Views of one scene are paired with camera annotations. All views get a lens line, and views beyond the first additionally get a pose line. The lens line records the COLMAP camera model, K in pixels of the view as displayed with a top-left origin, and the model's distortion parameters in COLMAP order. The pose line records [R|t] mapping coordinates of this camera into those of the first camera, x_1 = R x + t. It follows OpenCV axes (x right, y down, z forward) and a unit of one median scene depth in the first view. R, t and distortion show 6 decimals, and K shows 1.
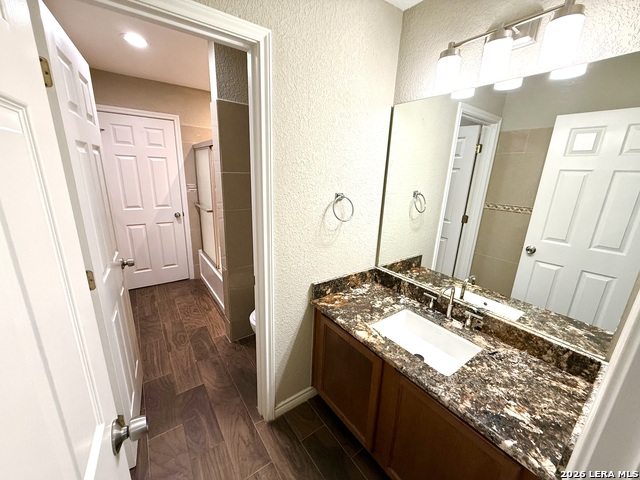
lens RADIAL K [[255.0, 0, 319.2], [0, 255.0, 239.5], [0, 0, 1]] dist [-0.000544, -0.000207]
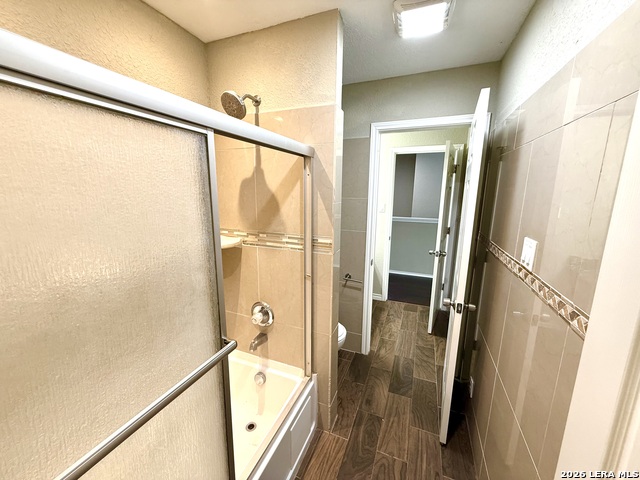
lens RADIAL K [[255.0, 0, 319.2], [0, 255.0, 239.5], [0, 0, 1]] dist [-0.000544, -0.000207]
pose [[-0.529140, -0.198958, 0.824880, -1.008375], [0.195648, 0.917323, 0.346758, -0.433666], [-0.825671, 0.344870, -0.446466, 1.428040]]
